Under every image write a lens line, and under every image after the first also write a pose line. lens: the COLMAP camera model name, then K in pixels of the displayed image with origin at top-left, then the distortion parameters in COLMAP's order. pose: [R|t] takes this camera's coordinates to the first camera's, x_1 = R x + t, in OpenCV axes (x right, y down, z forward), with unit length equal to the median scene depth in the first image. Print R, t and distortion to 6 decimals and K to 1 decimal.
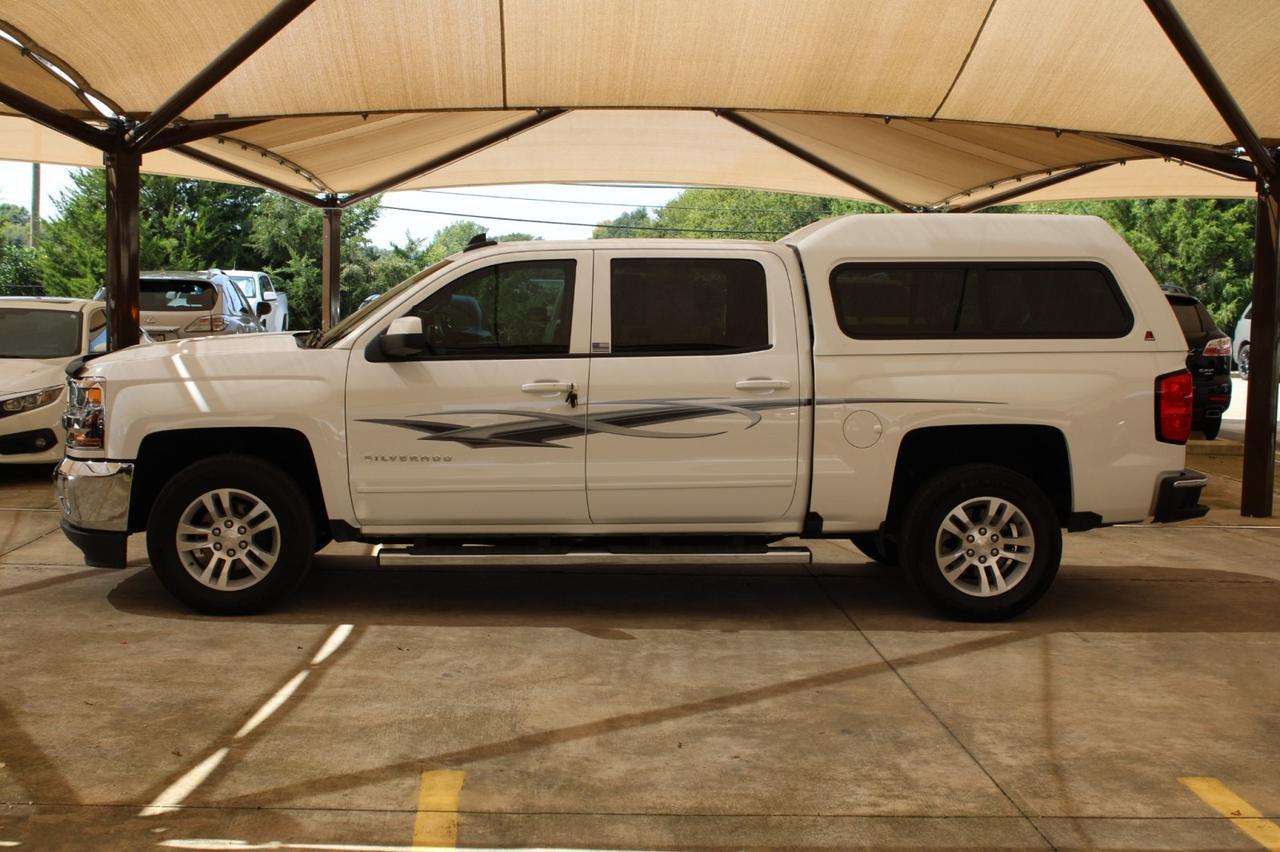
lens RADIAL K [[1592.5, 0, 642.6], [0, 1592.5, 433.9], [0, 0, 1]] dist [-0.044979, 0.000000]
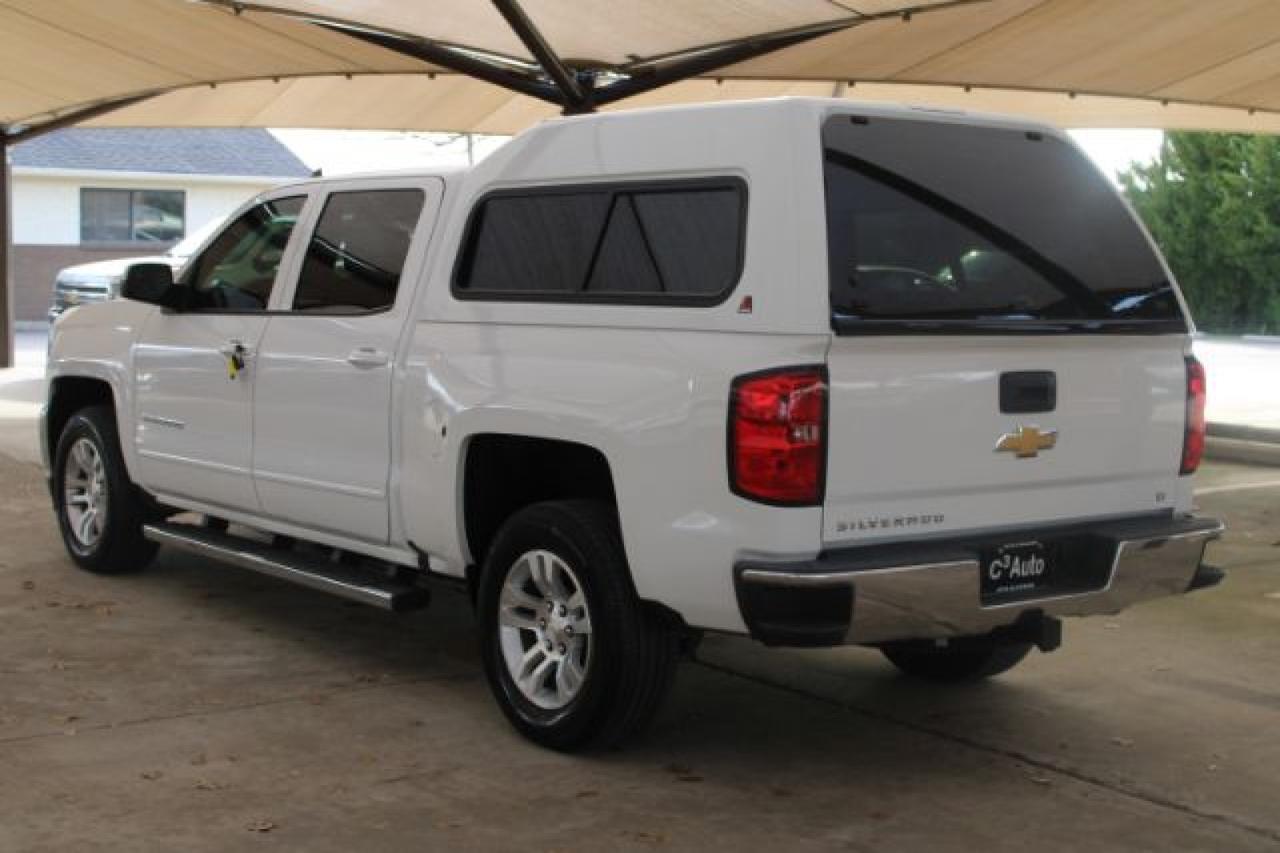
lens RADIAL K [[1904.9, 0, 652.5], [0, 1904.9, 416.1], [0, 0, 1]] dist [-0.009708, 0.000000]
pose [[0.573238, 0.068806, -0.816495, 0.869841], [-0.089873, 0.995736, 0.020813, -0.034270], [0.814445, 0.061450, 0.576977, 0.597904]]
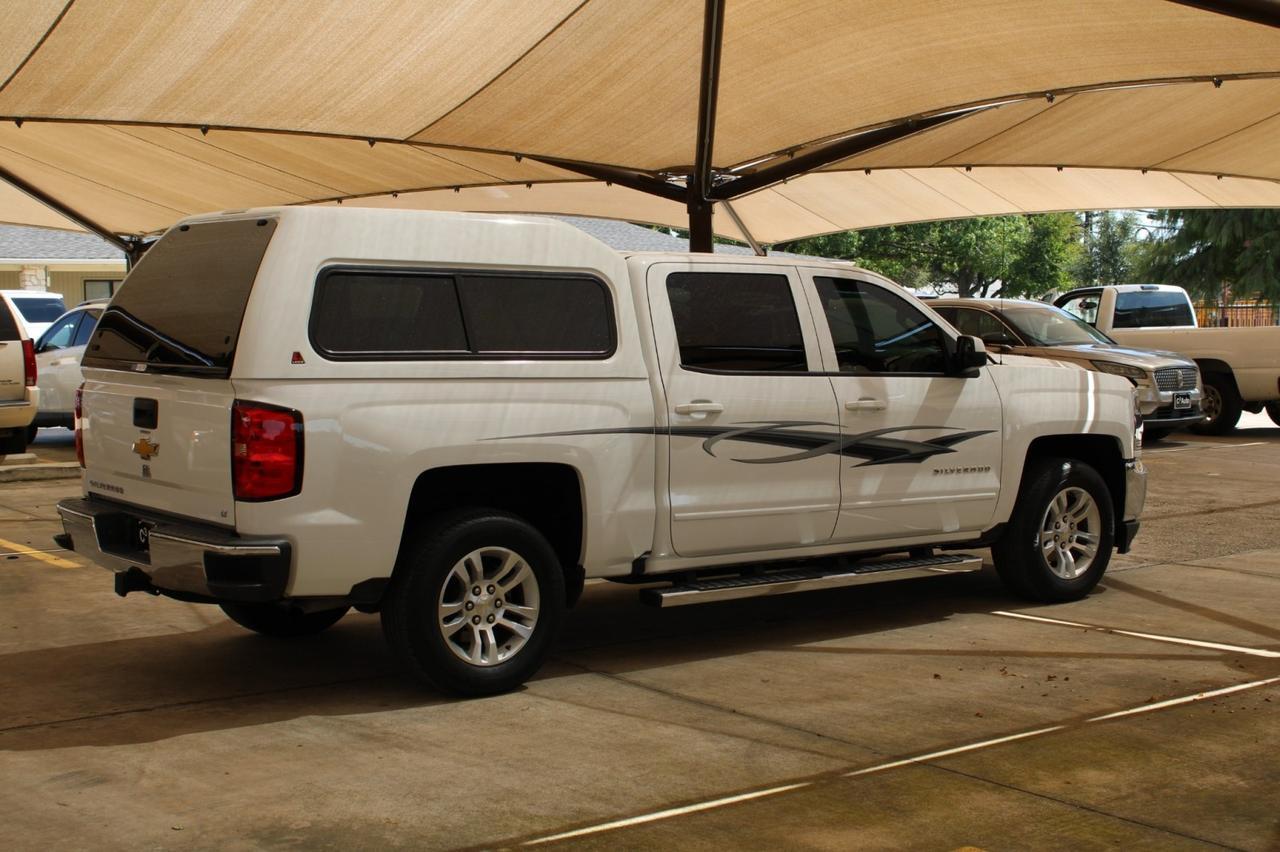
lens RADIAL K [[1816.1, 0, 631.1], [0, 1816.1, 429.8], [0, 0, 1]] dist [-0.024664, 0.000000]
pose [[-0.830827, 0.026092, -0.555919, 0.680315], [-0.061123, 0.988579, 0.137749, -0.184398], [0.553164, 0.148425, -0.819743, 2.096739]]
